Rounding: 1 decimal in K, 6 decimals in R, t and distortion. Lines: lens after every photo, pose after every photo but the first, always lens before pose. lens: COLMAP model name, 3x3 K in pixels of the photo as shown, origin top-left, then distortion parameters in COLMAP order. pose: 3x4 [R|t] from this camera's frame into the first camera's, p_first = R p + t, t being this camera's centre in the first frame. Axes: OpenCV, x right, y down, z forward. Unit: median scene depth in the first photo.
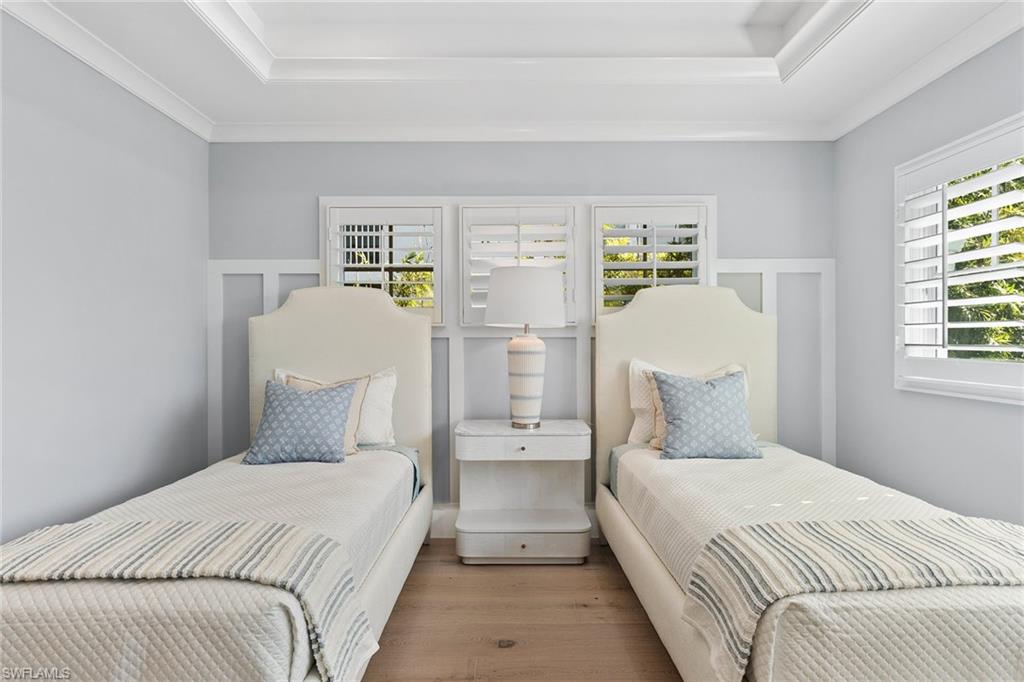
lens RADIAL K [[568.8, 0, 511.4], [0, 568.8, 349.3], [0, 0, 1]] dist [0.001776, -0.000088]
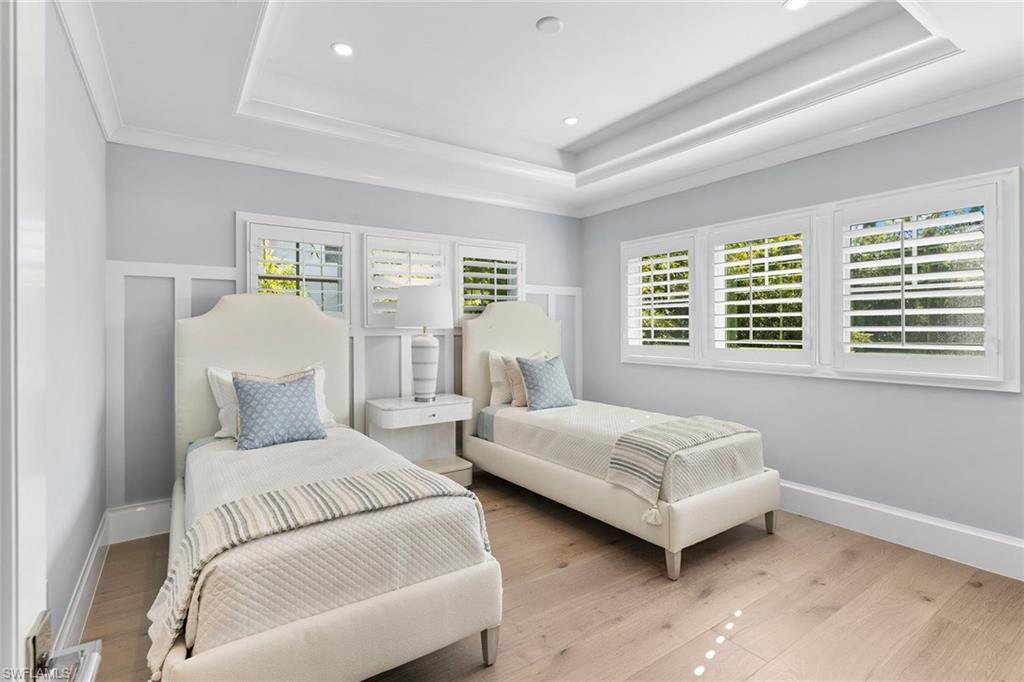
lens RADIAL K [[495.0, 0, 512.6], [0, 495.0, 337.3], [0, 0, 1]] dist [0.004120, 0.001308]
pose [[0.823928, -0.012561, 0.566556, -0.484349], [0.013073, 0.999910, 0.003156, -0.018957], [-0.566544, 0.004806, 0.824017, -0.116228]]
